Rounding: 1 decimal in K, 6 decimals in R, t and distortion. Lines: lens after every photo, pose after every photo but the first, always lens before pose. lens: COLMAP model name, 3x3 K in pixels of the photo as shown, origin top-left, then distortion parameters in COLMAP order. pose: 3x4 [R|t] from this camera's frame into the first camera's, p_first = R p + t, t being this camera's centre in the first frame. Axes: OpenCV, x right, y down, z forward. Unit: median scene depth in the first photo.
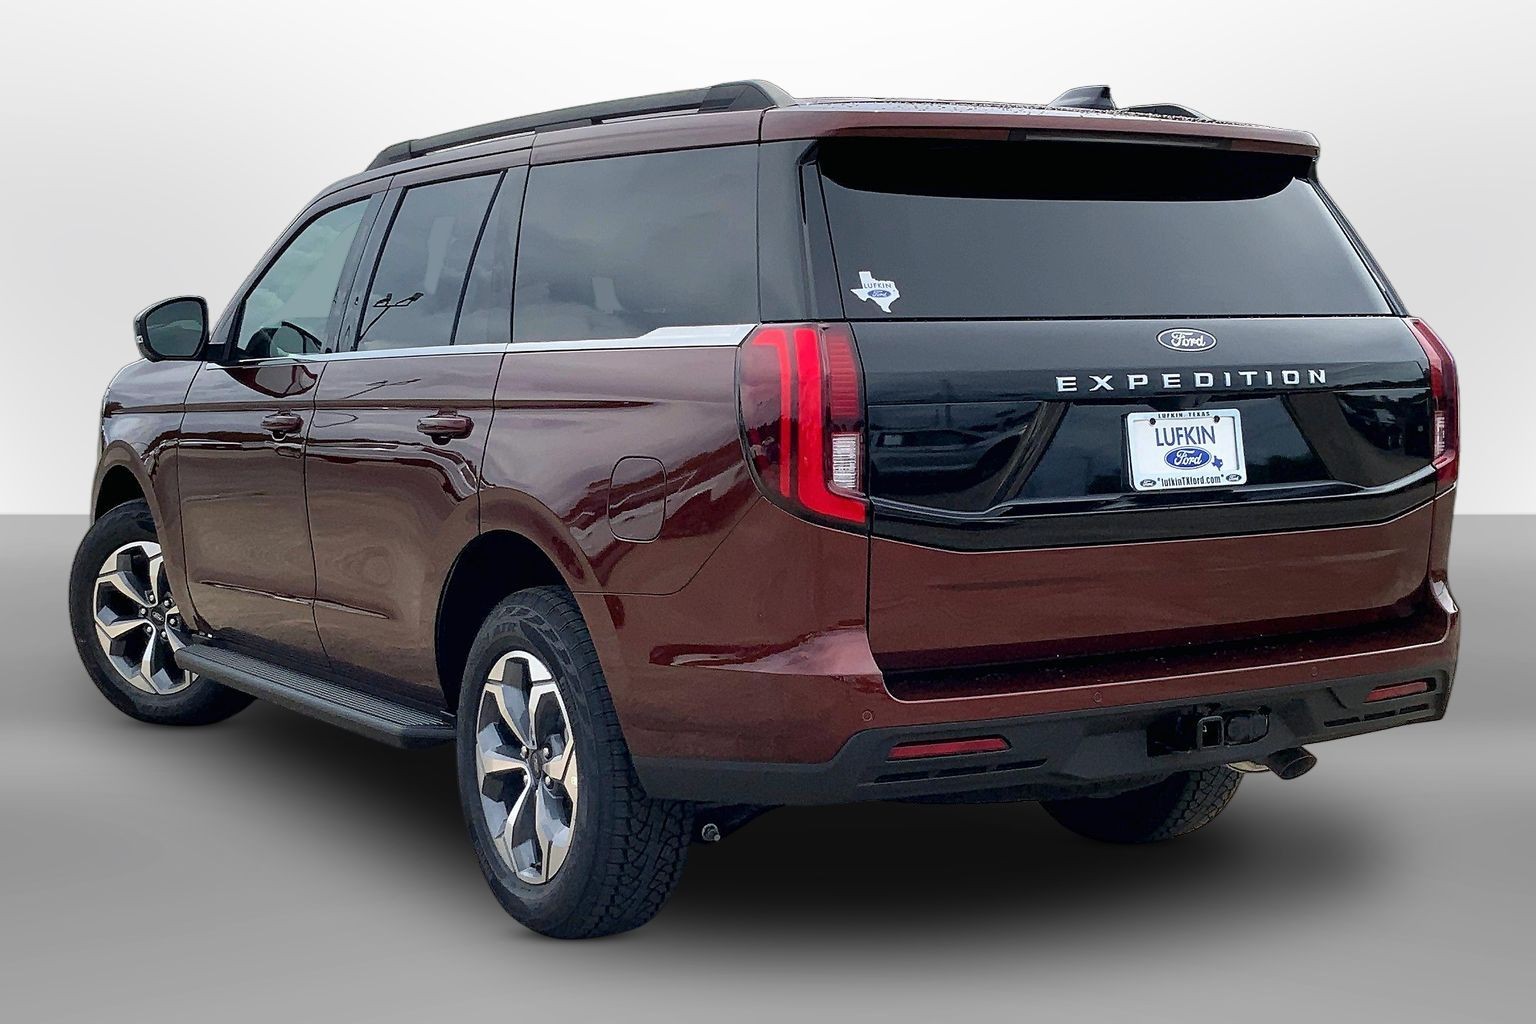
lens RADIAL K [[1973.4, 0, 768.0], [0, 1973.4, 512.0], [0, 0, 1]] dist [0.007006, 0.012376]
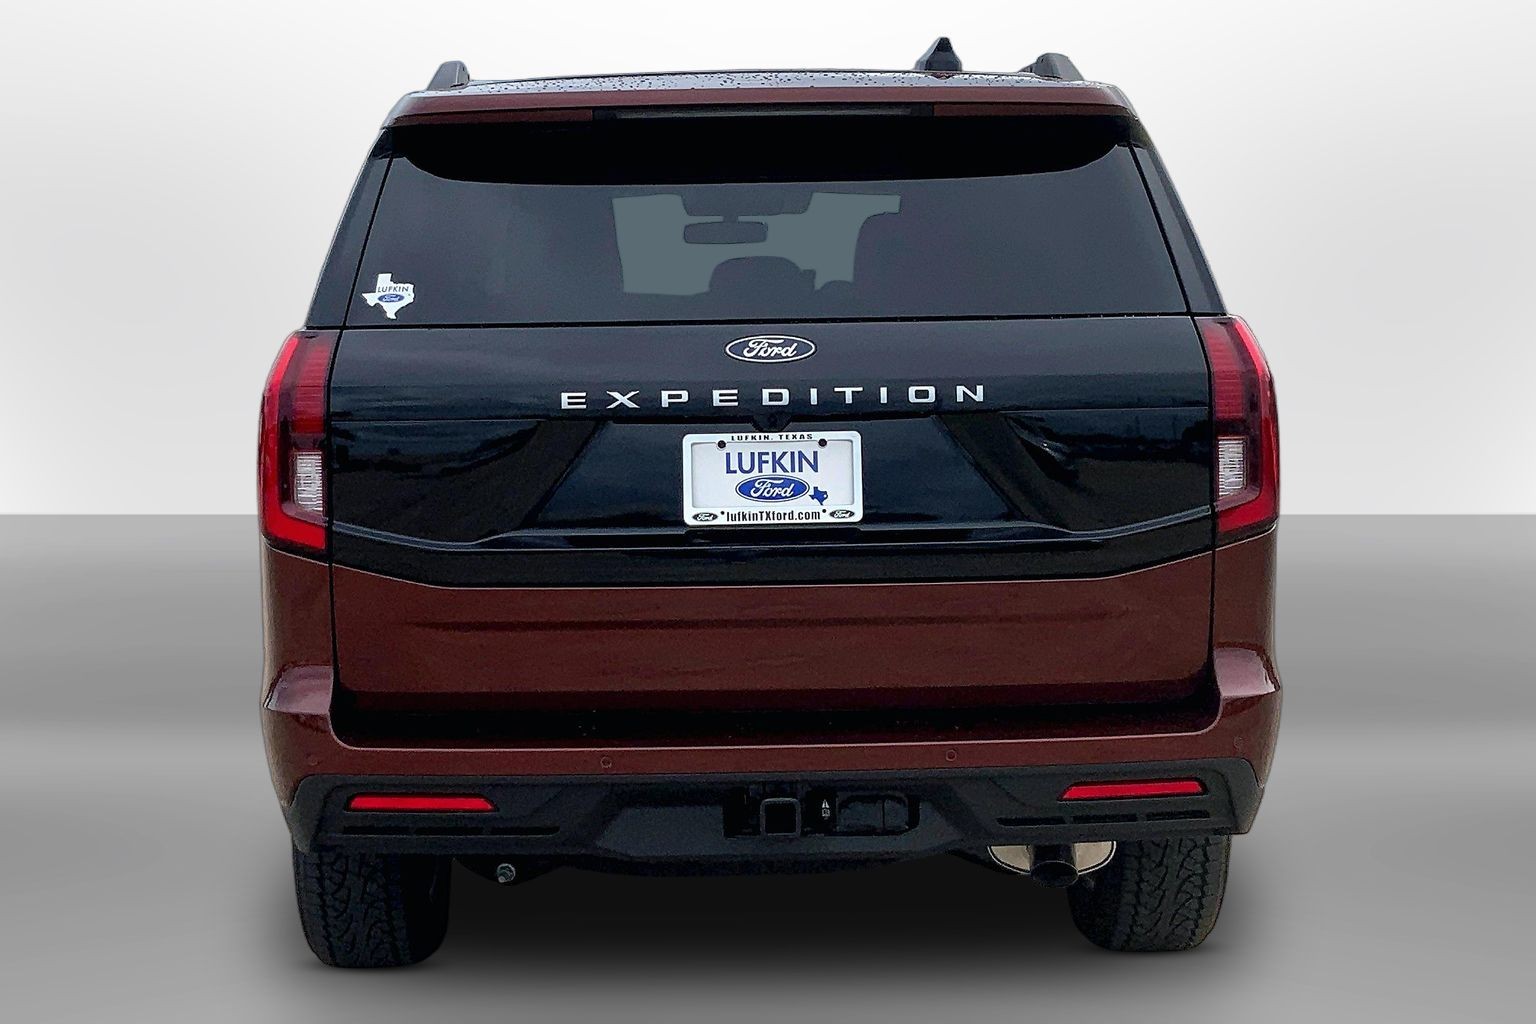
lens RADIAL K [[1976.4, 0, 768.0], [0, 1976.4, 512.0], [0, 0, 1]] dist [0.106531, 0.003538]
pose [[0.894937, 0.037879, -0.444582, 0.587911], [-0.035305, 0.999278, 0.014072, -0.029239], [0.444794, 0.003103, 0.895627, 0.241473]]
